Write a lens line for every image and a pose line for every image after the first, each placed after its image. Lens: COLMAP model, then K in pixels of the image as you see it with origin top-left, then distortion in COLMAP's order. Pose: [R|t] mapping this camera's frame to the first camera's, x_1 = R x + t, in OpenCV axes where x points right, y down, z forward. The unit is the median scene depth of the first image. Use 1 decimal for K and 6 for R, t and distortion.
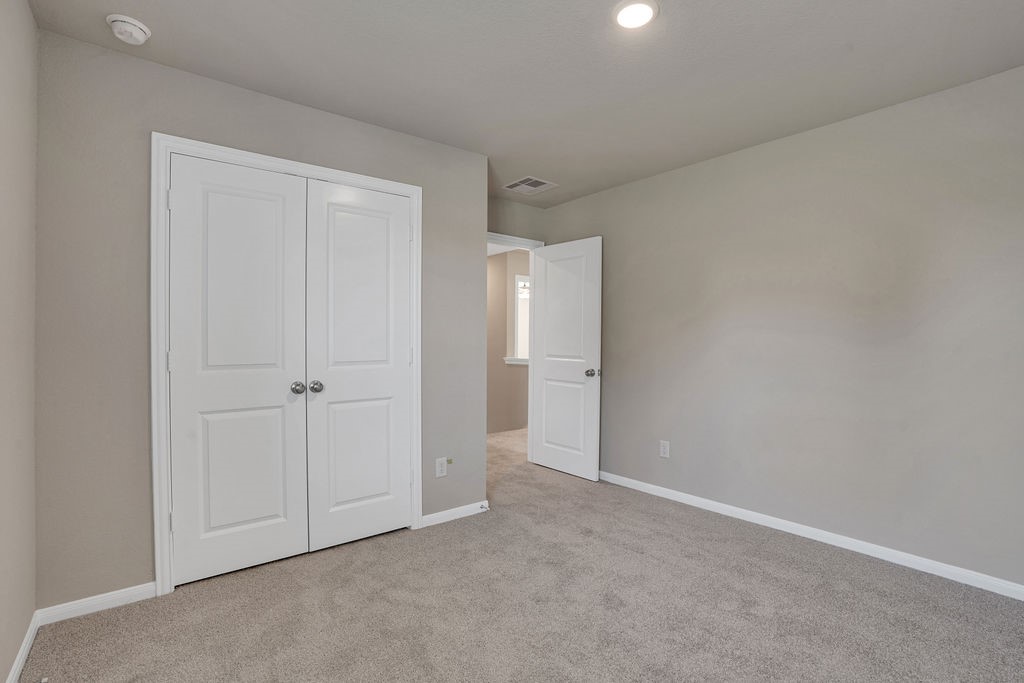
lens RADIAL K [[457.4, 0, 515.8], [0, 457.4, 341.9], [0, 0, 1]] dist [-0.016404, 0.000340]
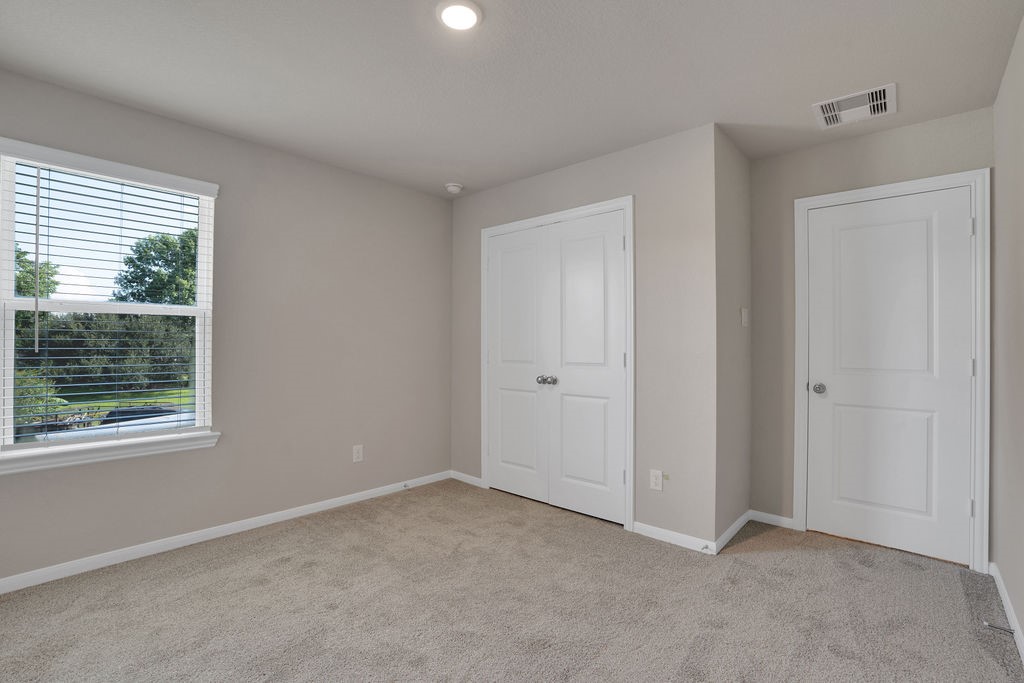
lens RADIAL K [[457.4, 0, 520.3], [0, 457.4, 342.2], [0, 0, 1]] dist [-0.016404, 0.000340]
pose [[0.212616, -0.007093, -0.977110, 0.777348], [-0.008800, 0.999919, -0.009173, 0.000467], [0.977096, 0.010549, 0.212536, 0.577266]]
